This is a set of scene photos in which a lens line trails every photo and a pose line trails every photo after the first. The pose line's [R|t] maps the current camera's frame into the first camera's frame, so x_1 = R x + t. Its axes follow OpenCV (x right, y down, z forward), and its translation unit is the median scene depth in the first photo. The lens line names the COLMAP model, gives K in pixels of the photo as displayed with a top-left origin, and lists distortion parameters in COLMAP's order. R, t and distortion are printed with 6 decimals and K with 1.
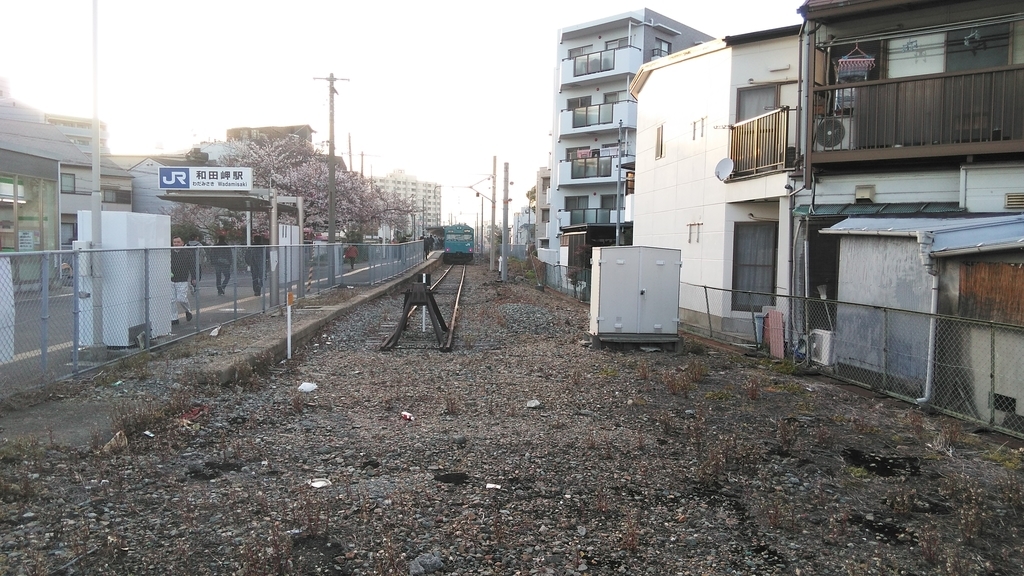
lens RADIAL K [[723.4, 0, 512.0], [0, 723.4, 288.0], [0, 0, 1]] dist [0.027907, -0.001112]
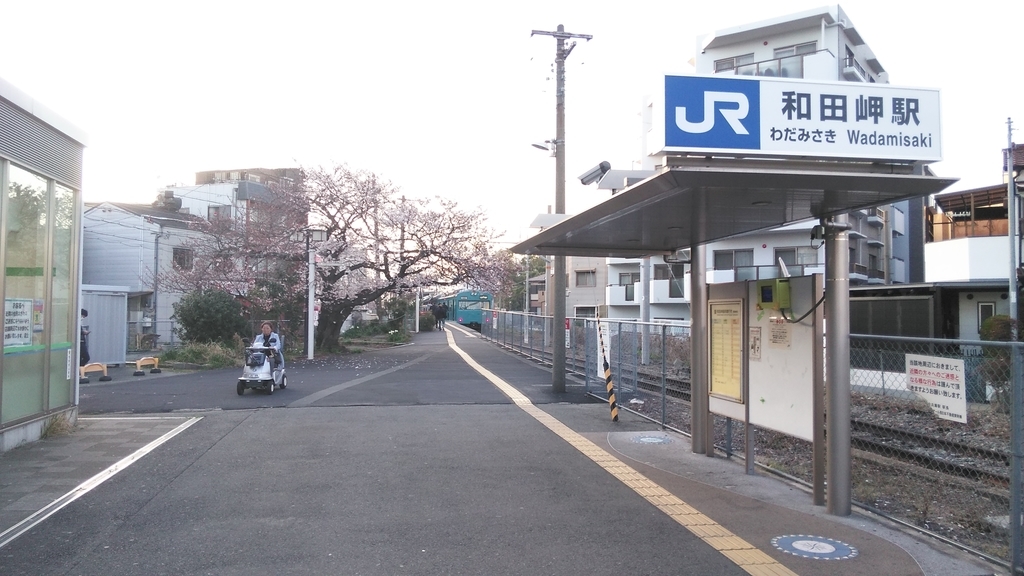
lens RADIAL K [[722.8, 0, 500.2], [0, 722.8, 285.3], [0, 0, 1]] dist [-0.005567, -0.001775]
pose [[0.993878, -0.001563, 0.110476, -0.358575], [0.012067, 0.995454, -0.094475, -0.035955], [-0.109826, 0.095230, 0.989378, 0.456441]]
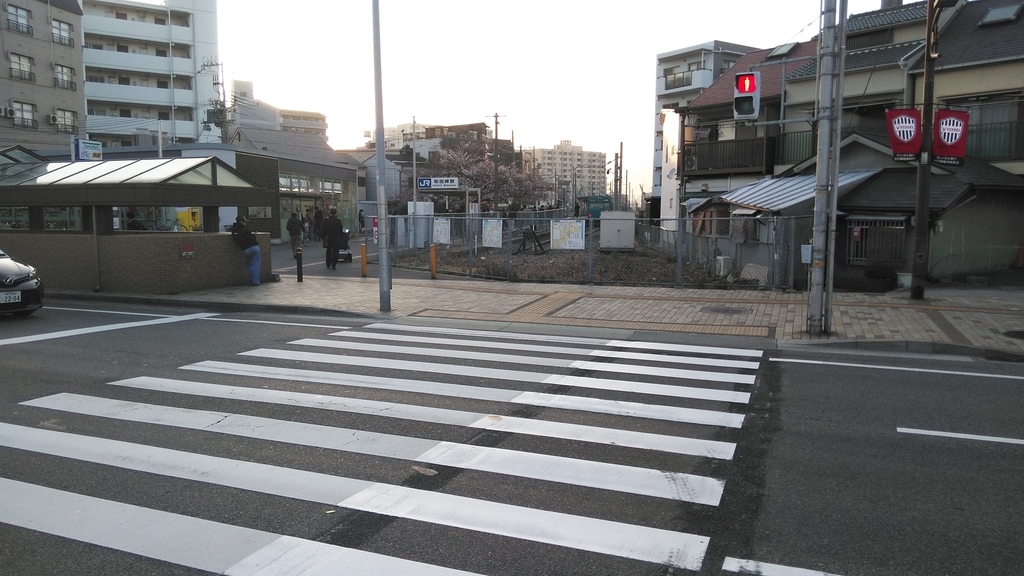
lens RADIAL K [[722.8, 0, 500.2], [0, 722.8, 285.3], [0, 0, 1]] dist [-0.005567, -0.001775]
pose [[0.968504, 0.010119, -0.248790, 0.190448], [0.000248, 0.999134, 0.041603, 0.042038], [0.248996, -0.040354, 0.967663, -0.669749]]
